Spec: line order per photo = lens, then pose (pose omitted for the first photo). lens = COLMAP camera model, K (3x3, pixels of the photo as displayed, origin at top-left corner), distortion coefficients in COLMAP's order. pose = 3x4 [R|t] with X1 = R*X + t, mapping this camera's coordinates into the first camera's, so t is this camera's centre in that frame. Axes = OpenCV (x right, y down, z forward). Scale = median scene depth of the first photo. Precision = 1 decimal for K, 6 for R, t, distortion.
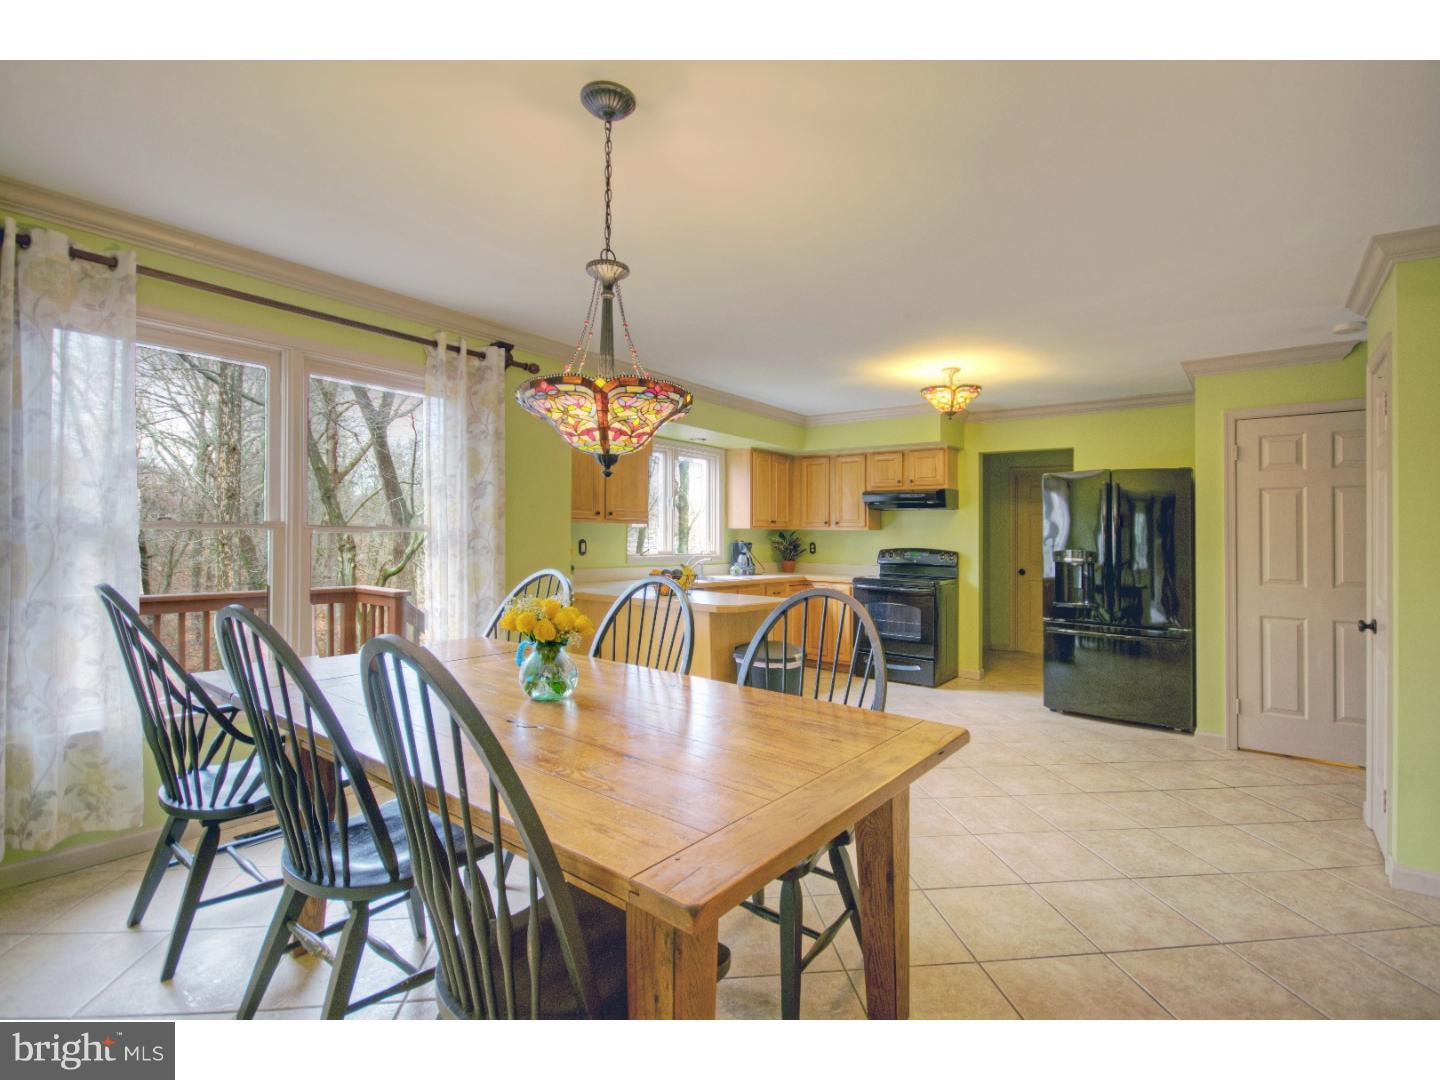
lens RADIAL K [[676.6, 0, 729.5], [0, 676.6, 523.1], [0, 0, 1]] dist [0.001983, -0.001785]
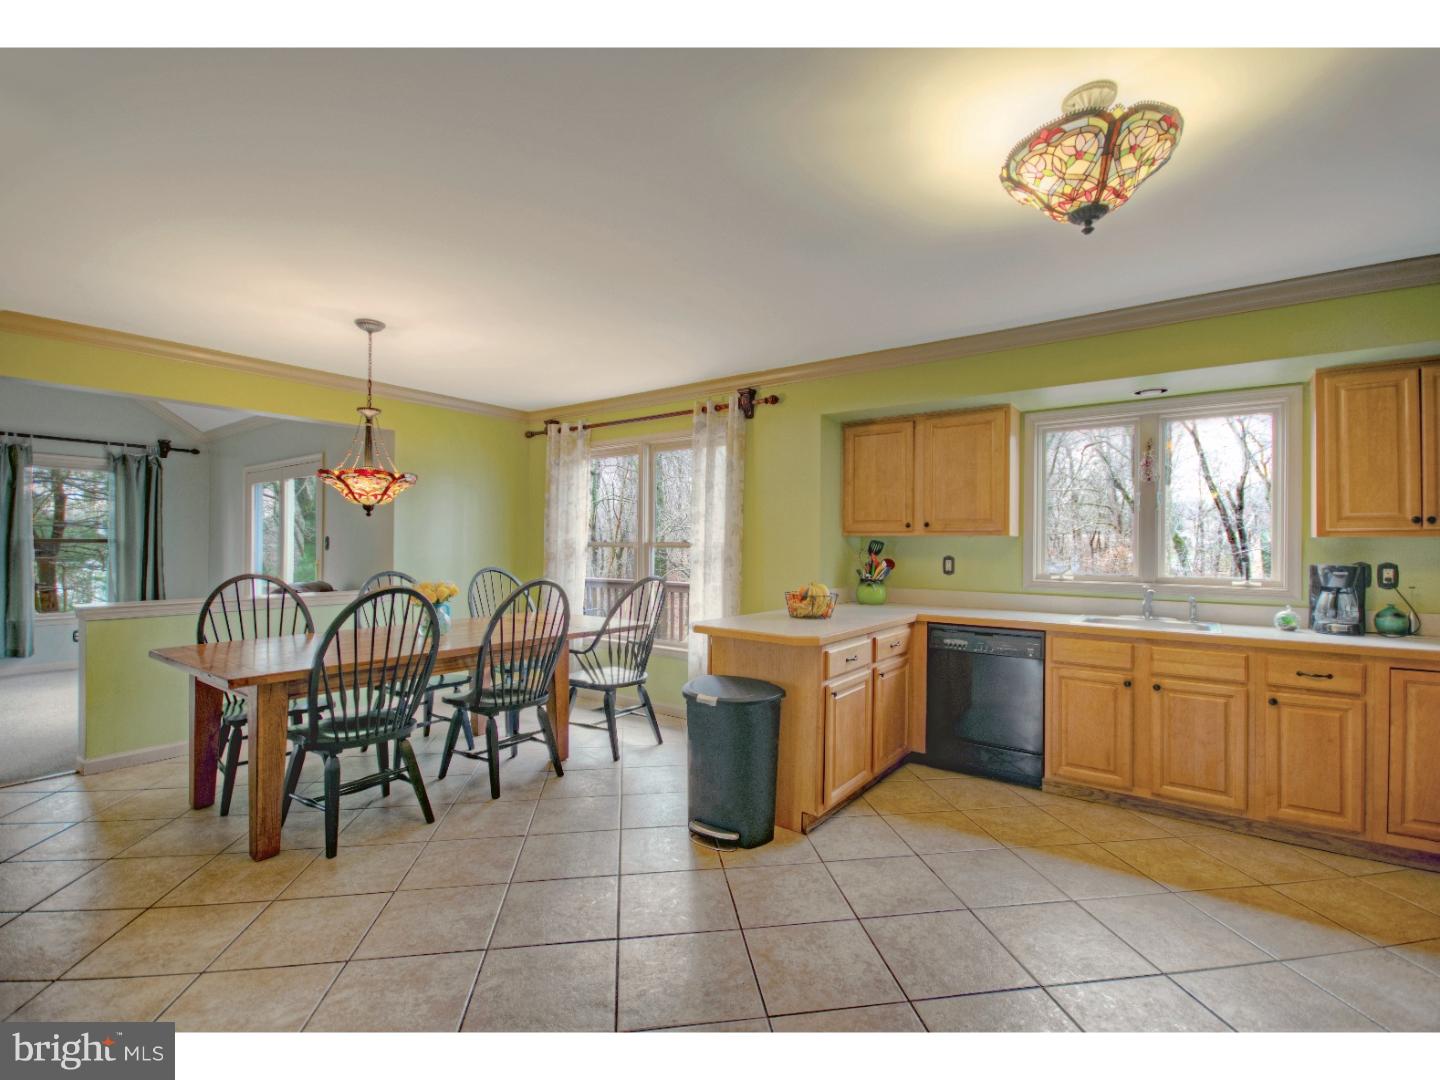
lens RADIAL K [[648.4, 0, 726.2], [0, 648.4, 541.5], [0, 0, 1]] dist [-0.002676, -0.000940]
pose [[0.023183, -0.021243, -0.999506, 0.569348], [0.012457, 0.999703, -0.020958, 0.018466], [0.999654, -0.011965, 0.023441, 0.664325]]
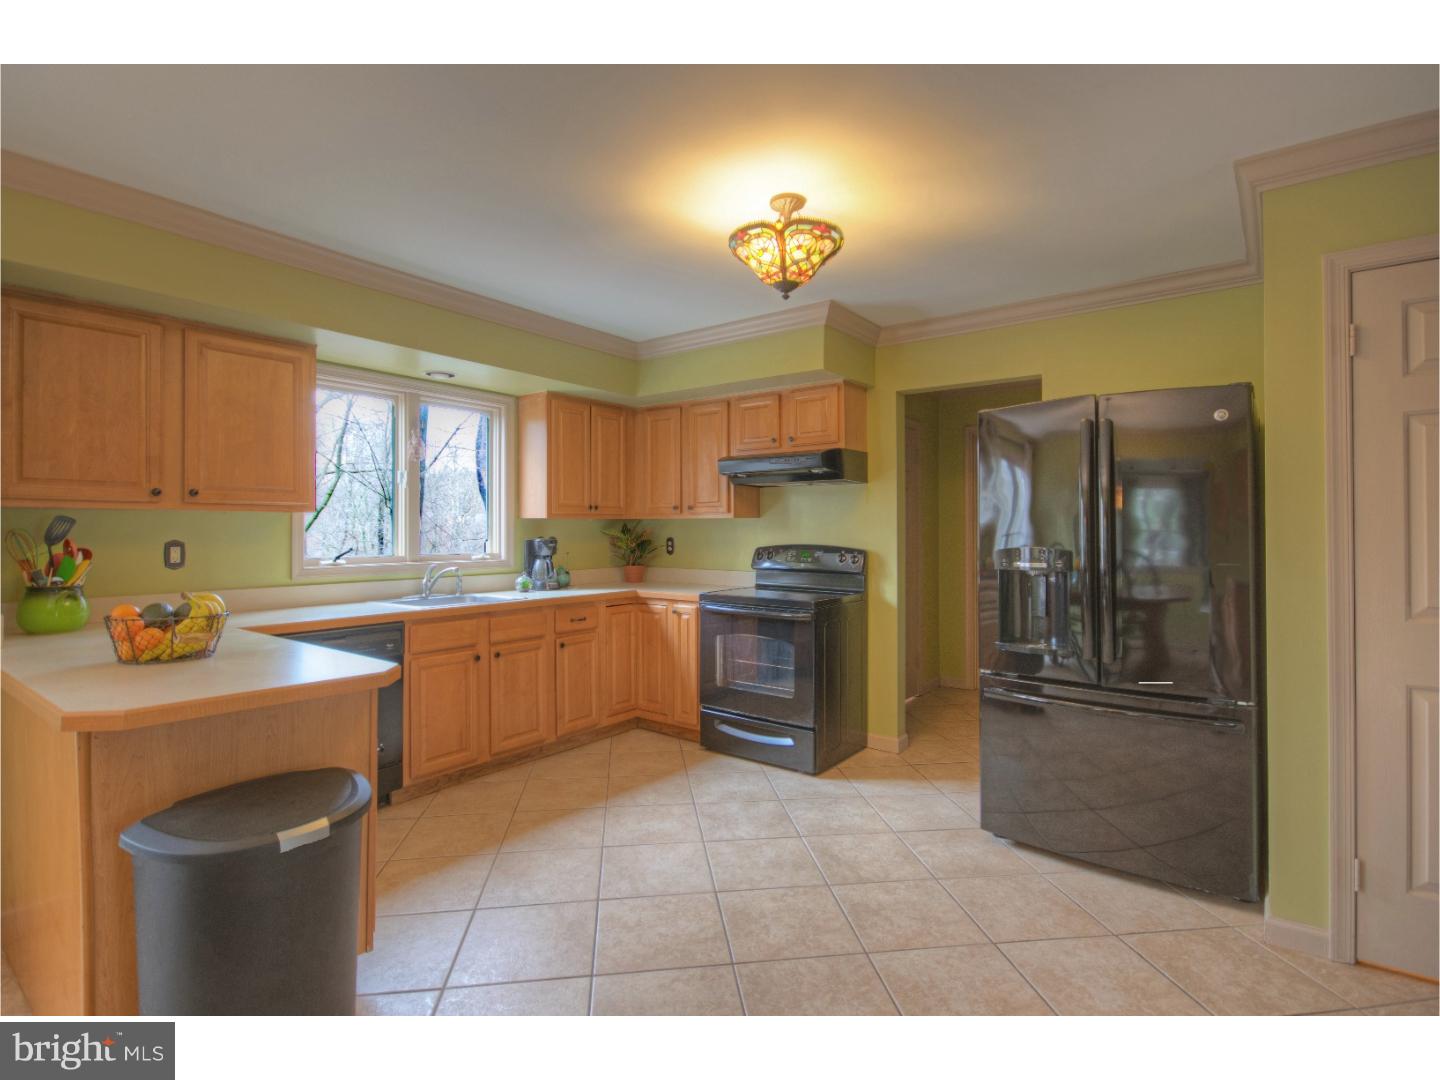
lens RADIAL K [[713.1, 0, 729.2], [0, 713.1, 528.8], [0, 0, 1]] dist [-0.002909, -0.001121]
pose [[0.999812, -0.015129, 0.012160, 0.228206], [0.014888, 0.999695, 0.019689, 0.008933], [-0.012455, -0.019505, 0.999732, 0.379582]]
